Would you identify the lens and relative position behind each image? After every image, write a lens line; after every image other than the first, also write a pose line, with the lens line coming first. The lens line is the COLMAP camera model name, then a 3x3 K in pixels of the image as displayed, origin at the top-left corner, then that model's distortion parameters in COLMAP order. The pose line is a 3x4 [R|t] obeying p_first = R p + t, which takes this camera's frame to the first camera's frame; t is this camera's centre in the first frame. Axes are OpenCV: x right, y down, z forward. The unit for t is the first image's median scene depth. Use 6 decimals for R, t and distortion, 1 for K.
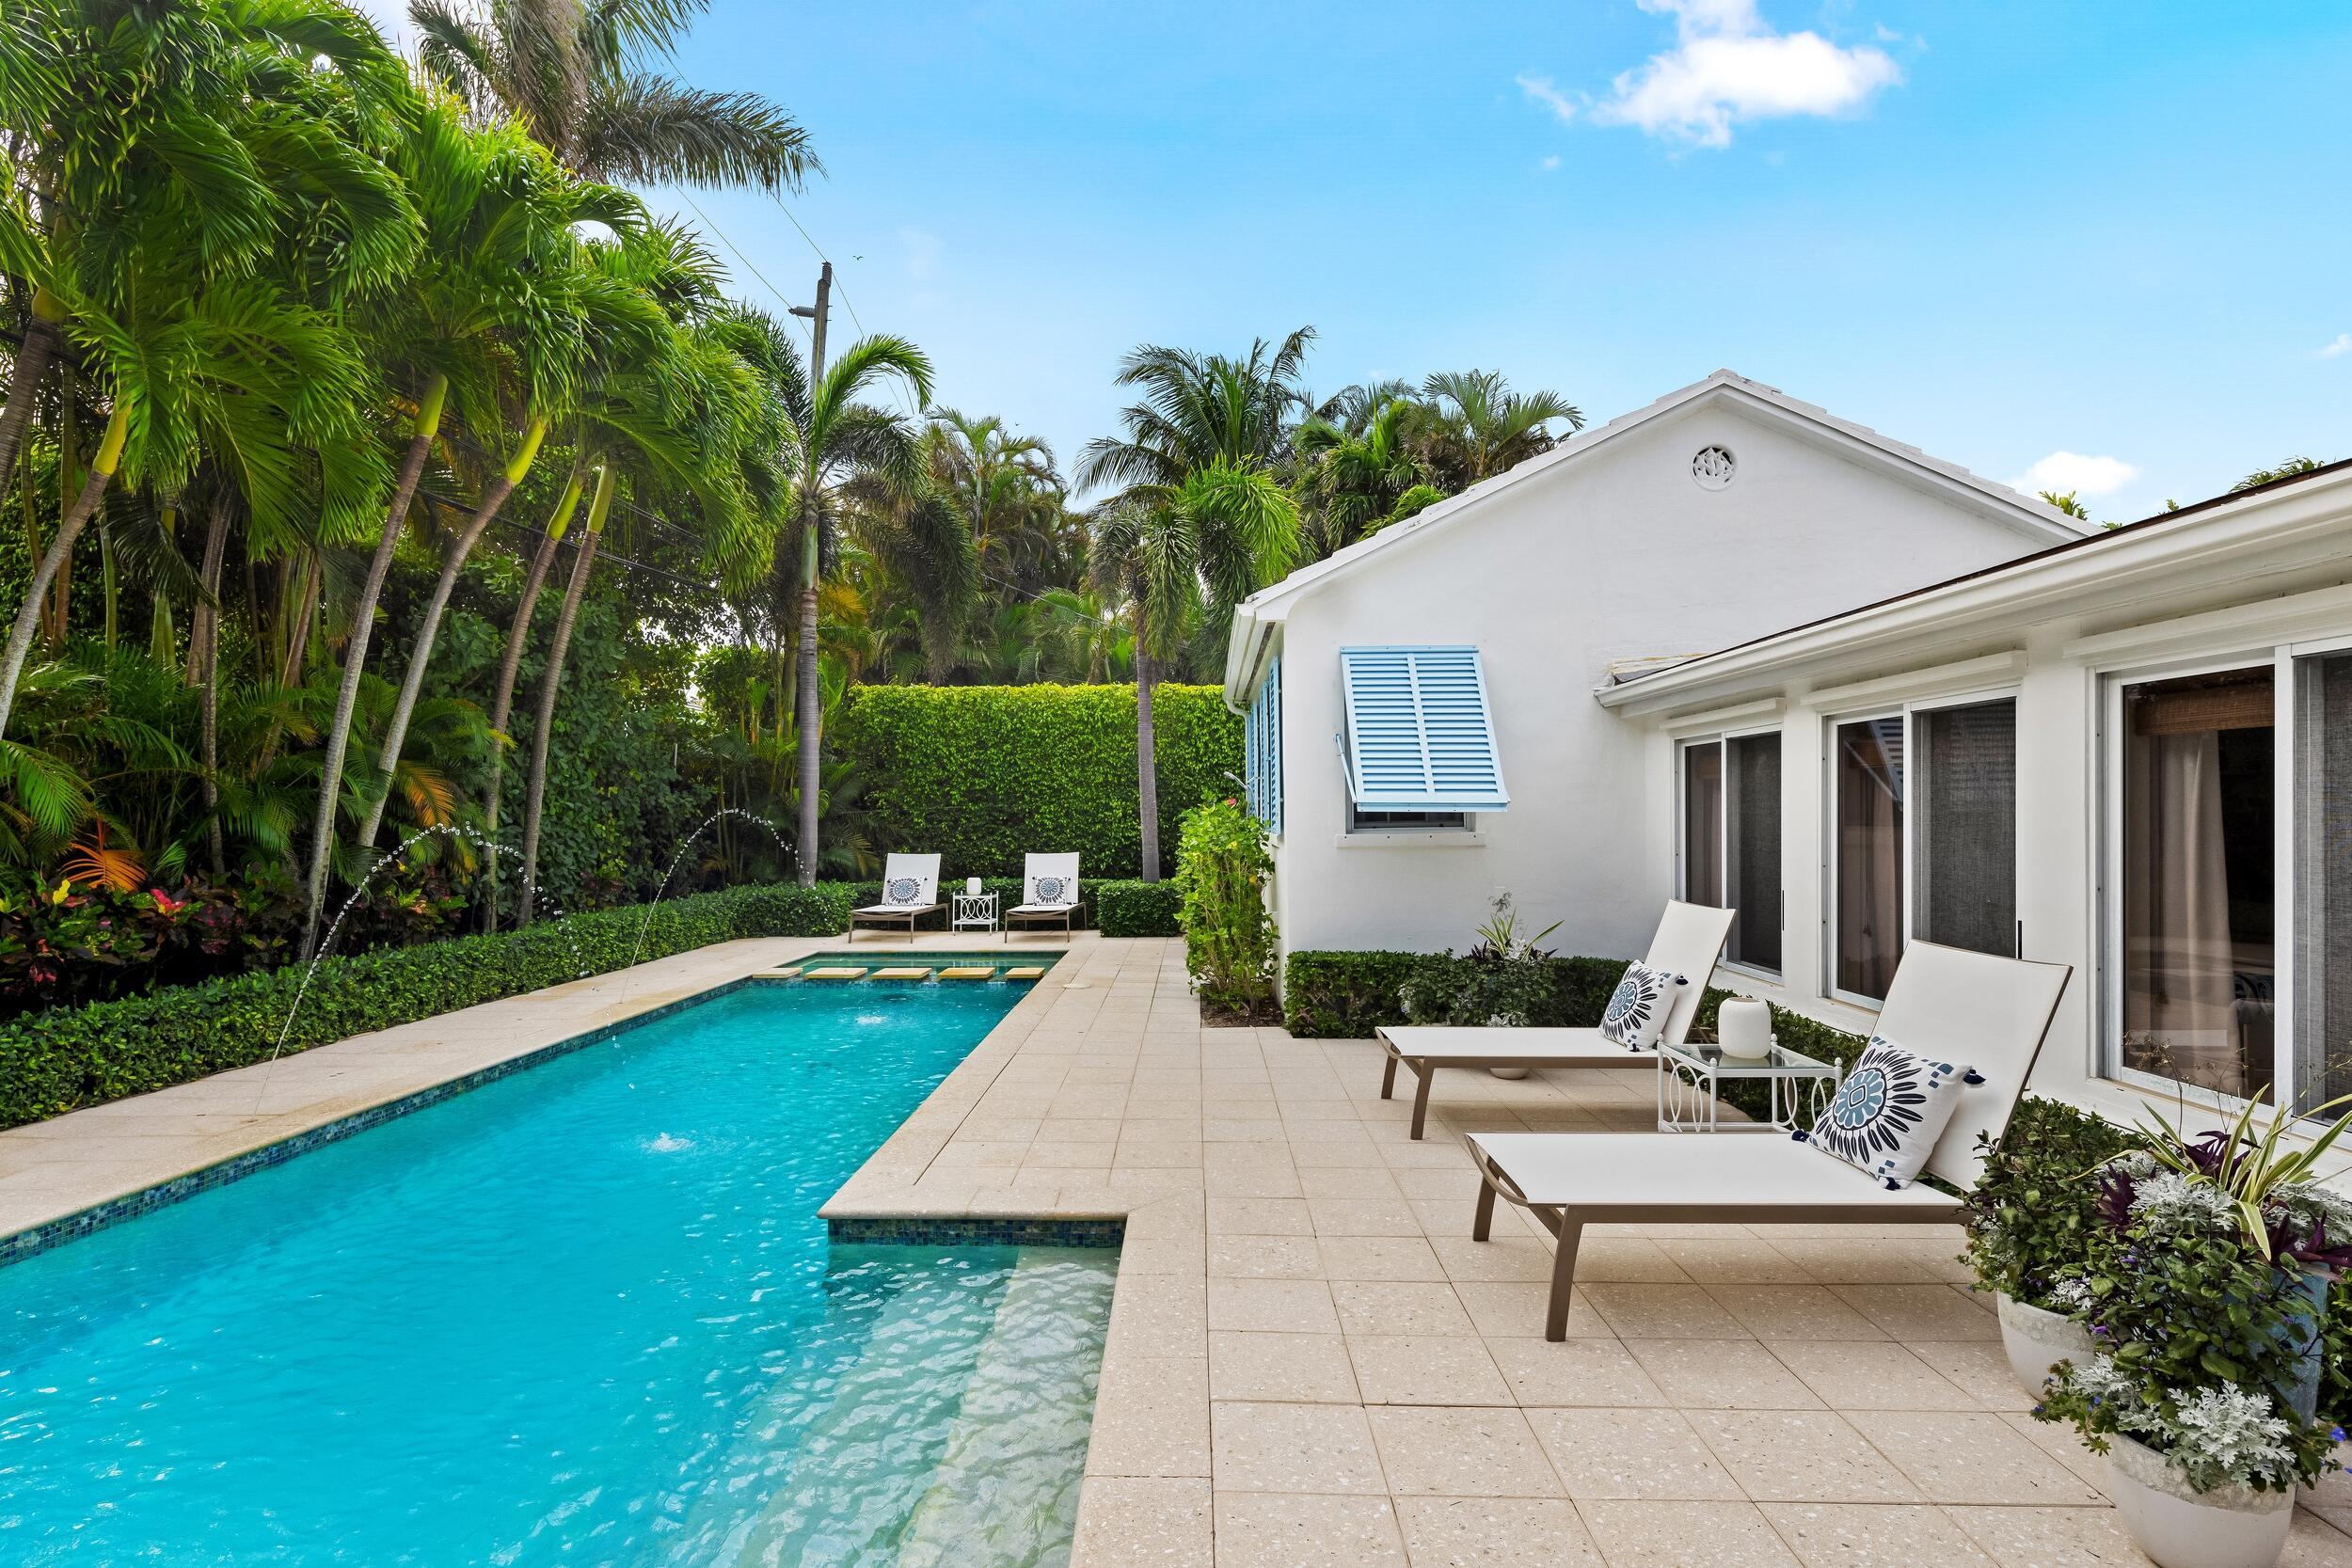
lens RADIAL K [[1133.8, 0, 1163.5], [0, 1133.8, 815.2], [0, 0, 1]] dist [-0.000389, -0.000358]
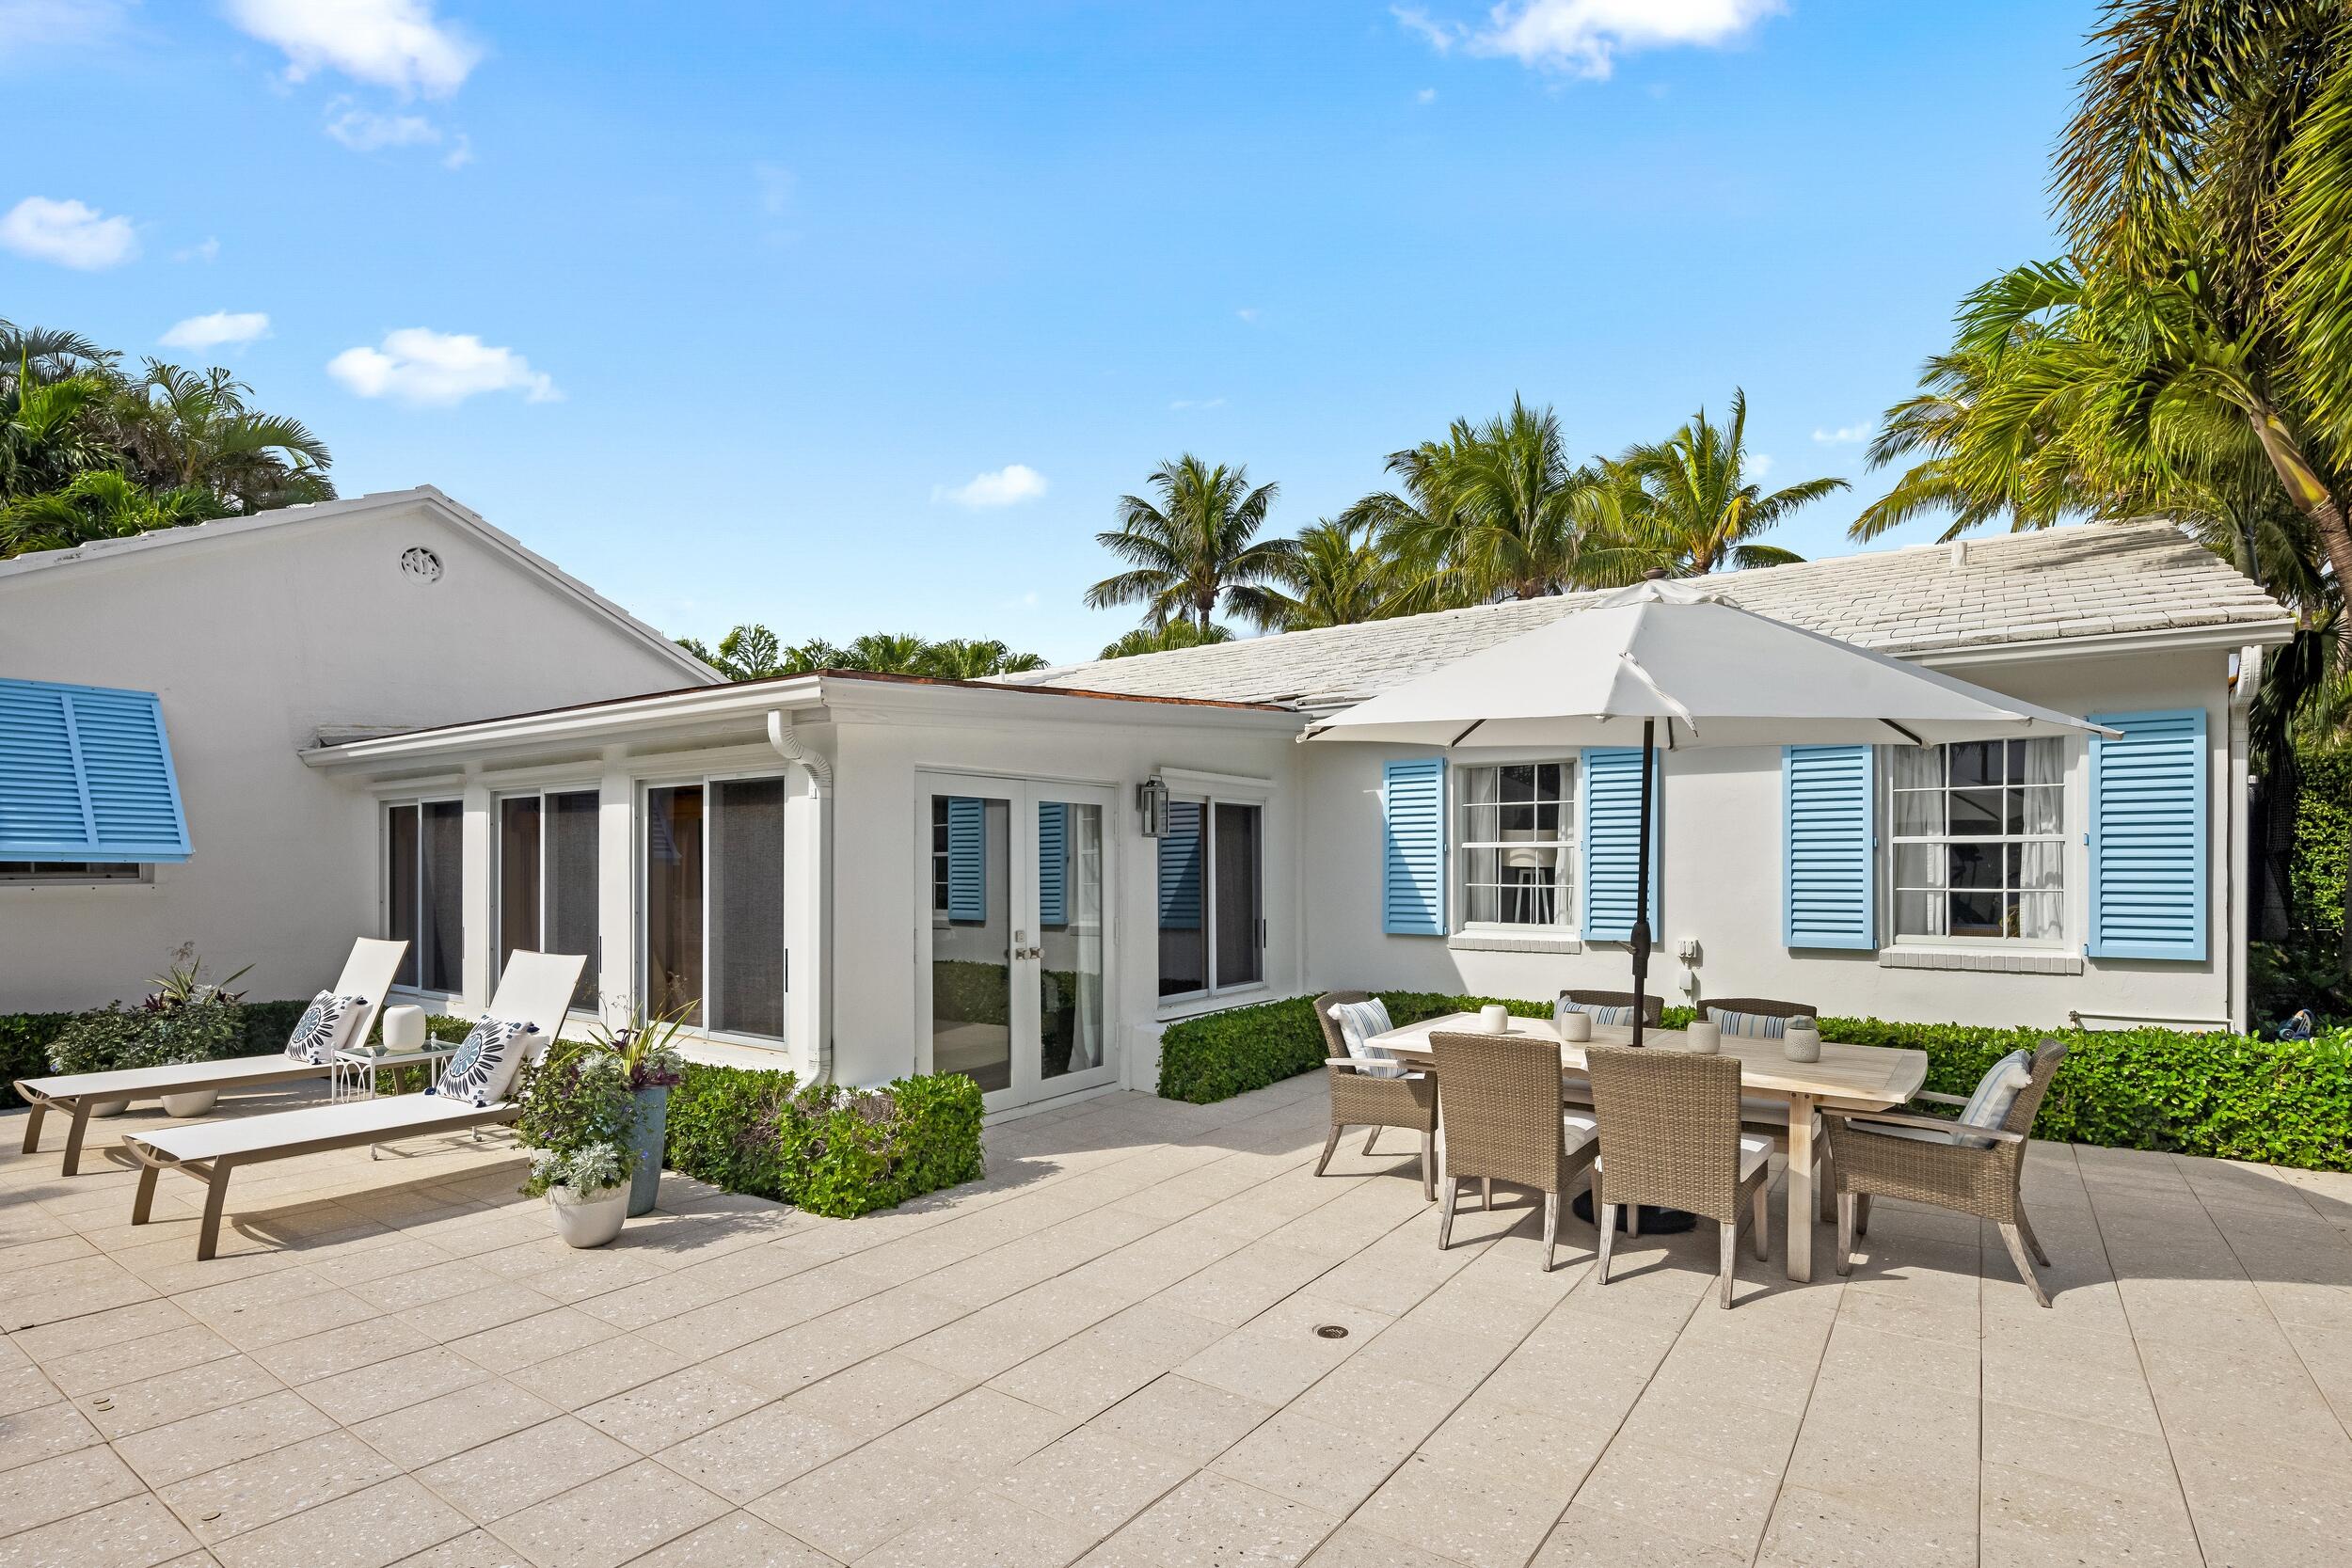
lens RADIAL K [[1149.9, 0, 1177.1], [0, 1149.9, 879.5], [0, 0, 1]] dist [-0.001596, -0.001684]
pose [[0.556250, -0.000205, 0.831015, -0.057505], [-0.004713, 0.999983, 0.003401, 0.003968], [-0.831002, -0.005808, 0.556239, -0.288545]]
